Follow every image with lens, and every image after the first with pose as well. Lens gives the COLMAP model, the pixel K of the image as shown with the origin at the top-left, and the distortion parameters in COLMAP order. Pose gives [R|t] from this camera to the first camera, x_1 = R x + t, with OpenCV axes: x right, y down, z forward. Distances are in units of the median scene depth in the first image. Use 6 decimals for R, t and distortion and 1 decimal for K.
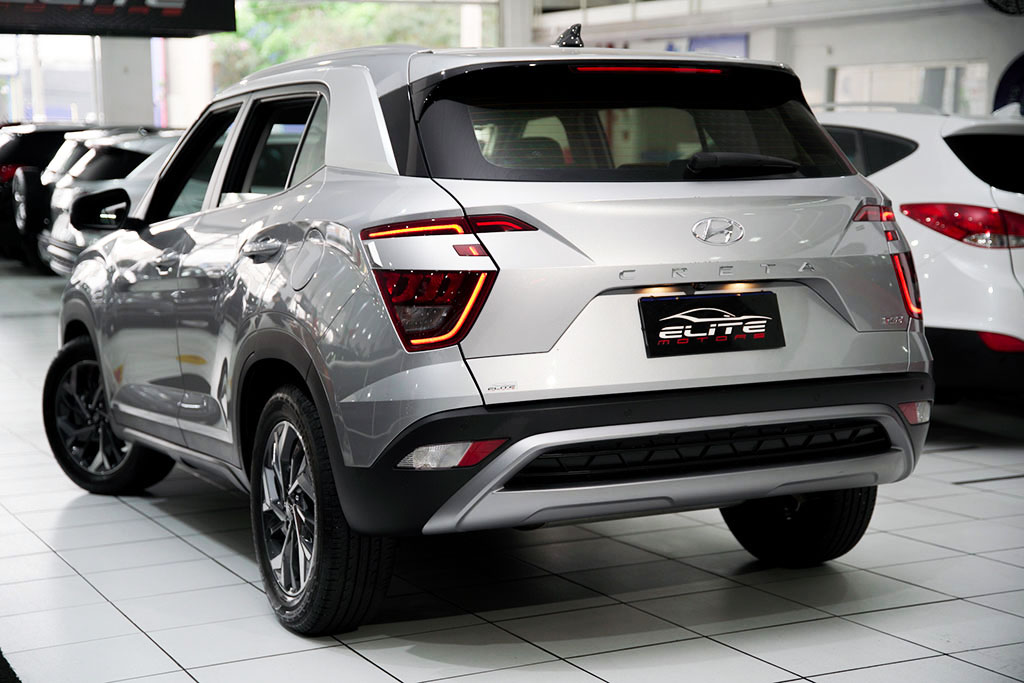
lens RADIAL K [[1676.0, 0, 511.2], [0, 1676.0, 319.0], [0, 0, 1]] dist [0.001220, 2.343704]
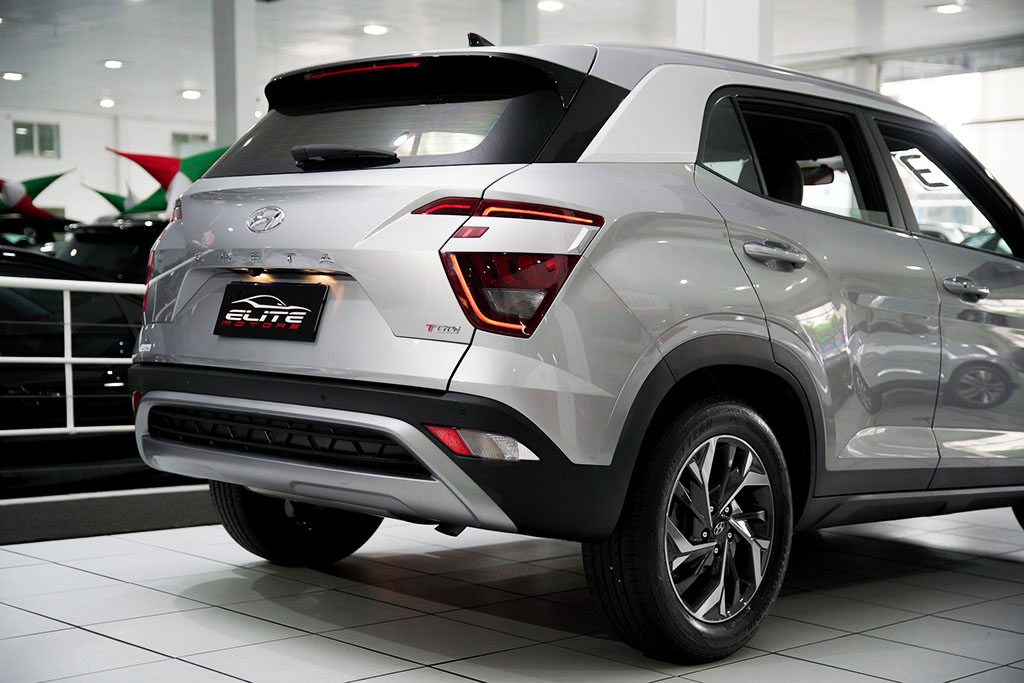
lens RADIAL K [[1518.0, 0, 514.5], [0, 1518.0, 309.2], [0, 0, 1]] dist [0.196624, -0.032746]
pose [[0.344335, 0.038374, -0.938062, 1.047001], [-0.110190, 0.993911, 0.000212, -0.014899], [0.932358, 0.103292, 0.346466, 0.821092]]
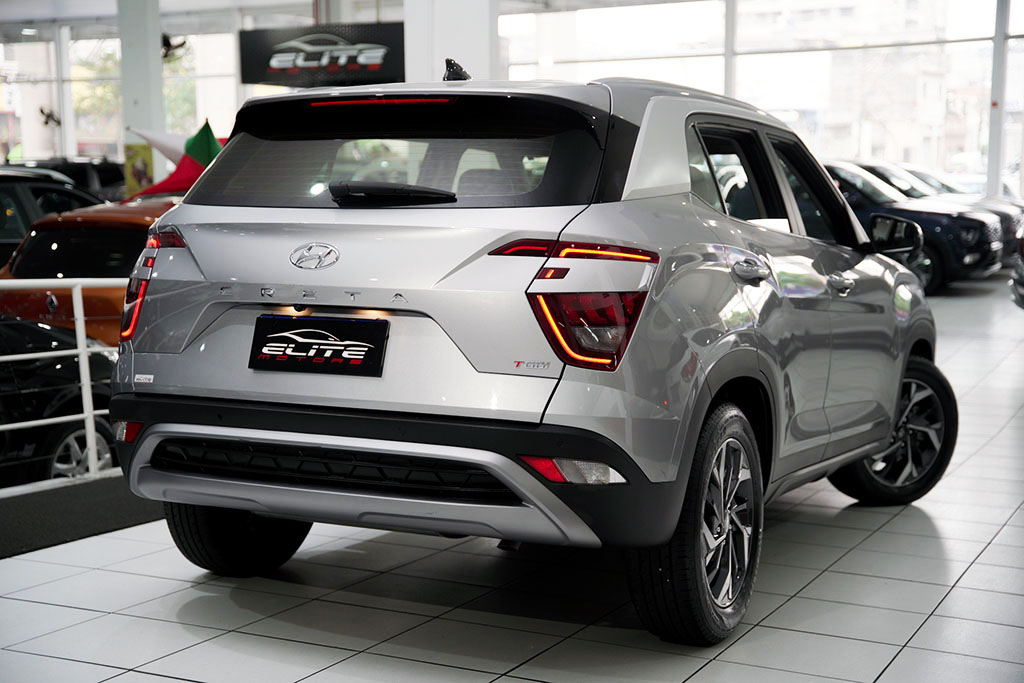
lens RADIAL K [[1518.0, 0, 514.5], [0, 1518.0, 309.2], [0, 0, 1]] dist [0.196624, -0.032746]
pose [[0.611759, 0.073543, -0.787618, 0.943214], [-0.085334, 0.995994, 0.026718, -0.055479], [0.786428, 0.050866, 0.615584, 0.514590]]
